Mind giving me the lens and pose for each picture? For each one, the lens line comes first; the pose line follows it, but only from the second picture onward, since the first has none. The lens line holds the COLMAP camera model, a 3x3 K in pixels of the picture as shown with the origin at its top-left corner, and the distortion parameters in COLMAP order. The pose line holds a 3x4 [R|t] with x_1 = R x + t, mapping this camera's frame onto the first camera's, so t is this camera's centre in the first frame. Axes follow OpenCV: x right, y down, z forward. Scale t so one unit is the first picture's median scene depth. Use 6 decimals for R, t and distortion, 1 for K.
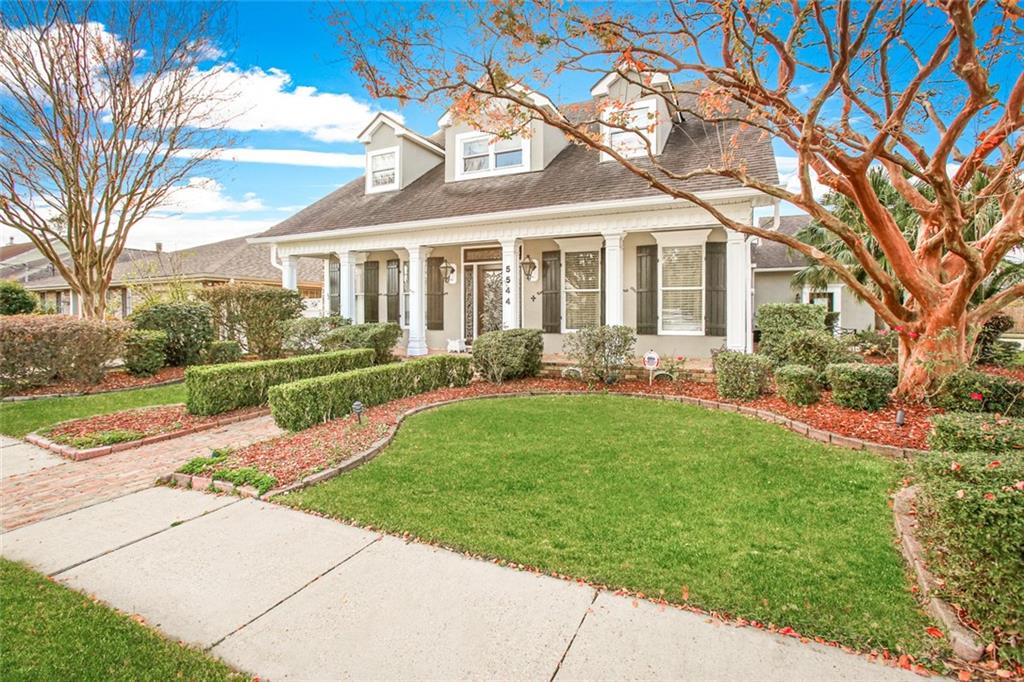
lens RADIAL K [[475.9, 0, 512.5], [0, 475.9, 316.1], [0, 0, 1]] dist [0.000294, 0.000114]
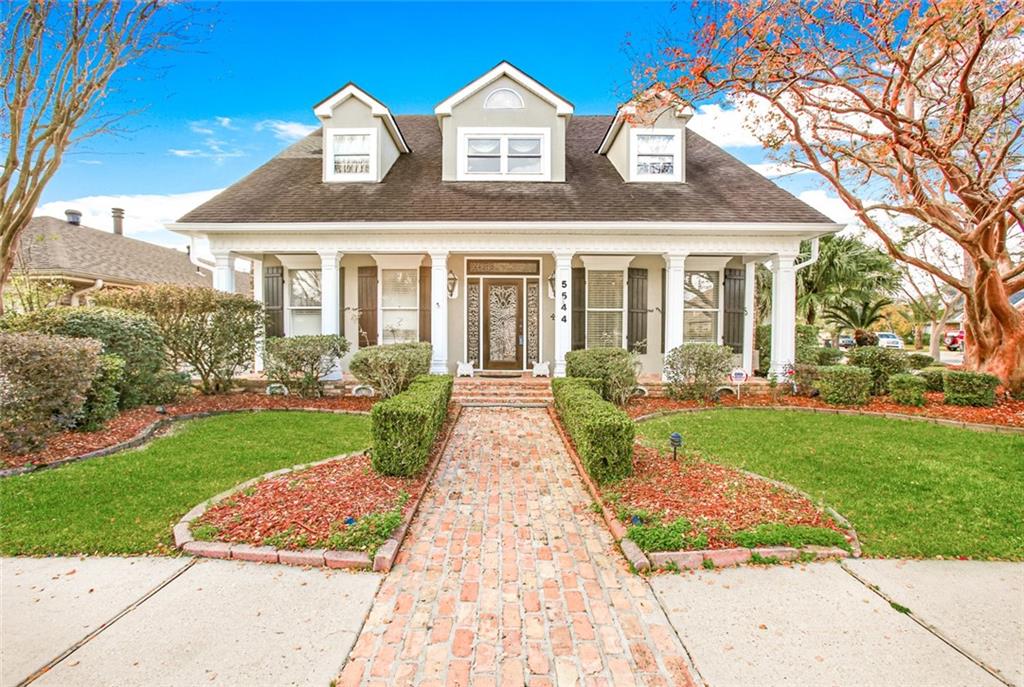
lens RADIAL K [[461.5, 0, 512.0], [0, 461.5, 343.5], [0, 0, 1]] dist [-0.002329, -0.000097]
pose [[0.907223, -0.008404, 0.420567, -0.388372], [-0.000518, 0.999777, 0.021095, -0.002687], [-0.420650, -0.019356, 0.907016, 0.184246]]
